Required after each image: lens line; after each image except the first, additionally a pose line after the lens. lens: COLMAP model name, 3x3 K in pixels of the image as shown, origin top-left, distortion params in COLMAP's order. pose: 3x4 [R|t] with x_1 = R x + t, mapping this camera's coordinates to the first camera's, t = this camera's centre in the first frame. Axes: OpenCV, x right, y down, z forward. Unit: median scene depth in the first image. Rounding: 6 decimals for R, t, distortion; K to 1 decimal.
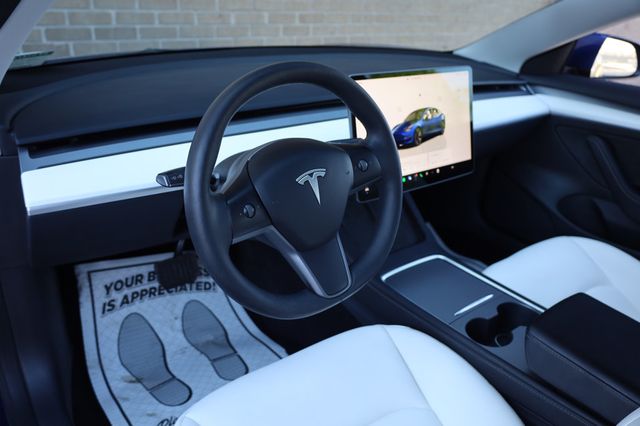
lens RADIAL K [[521.2, 0, 317.0], [0, 521.2, 212.5], [0, 0, 1]] dist [0.014921, -0.003140]
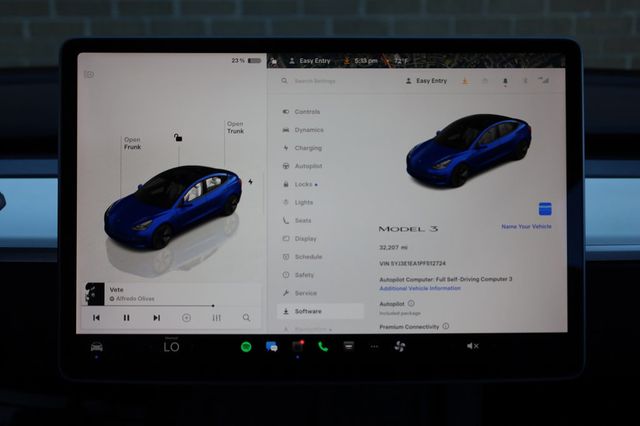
lens RADIAL K [[688.6, 0, 314.2], [0, 688.6, 207.4], [0, 0, 1]] dist [-0.007999, 0.000000]
pose [[0.790322, 0.084075, -0.606895, 0.387699], [-0.210179, 0.967637, -0.139654, -0.081481], [0.575513, 0.237928, 0.782416, 0.548349]]
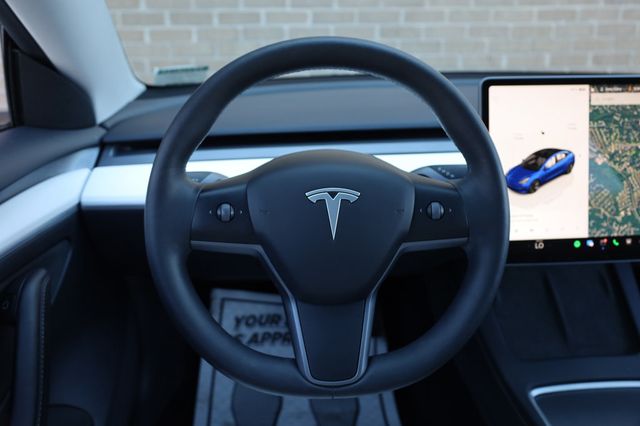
lens RADIAL K [[546.6, 0, 323.2], [0, 546.6, 212.8], [0, 0, 1]] dist [0.005741, -0.018173]
pose [[0.839223, 0.109676, -0.532613, 0.215202], [-0.174487, 0.981970, -0.072727, 0.001368], [0.515033, 0.153968, 0.843229, 0.229654]]
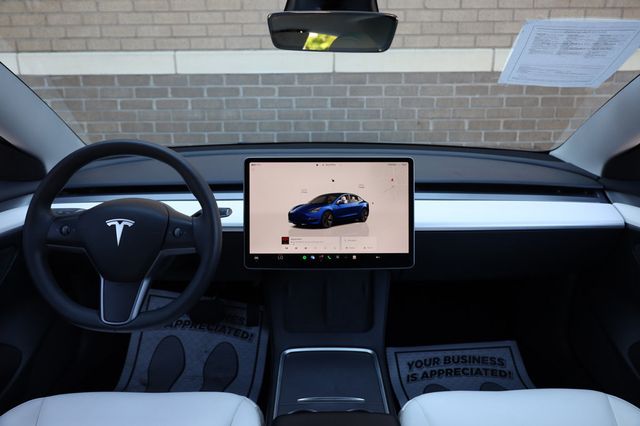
lens RADIAL K [[488.6, 0, 319.8], [0, 488.6, 214.7], [0, 0, 1]] dist [-0.001436, -0.001496]
pose [[0.792431, 0.095450, -0.602447, 0.645220], [-0.207837, 0.970829, -0.119563, -0.029692], [0.573460, 0.219957, 0.789153, 0.189684]]
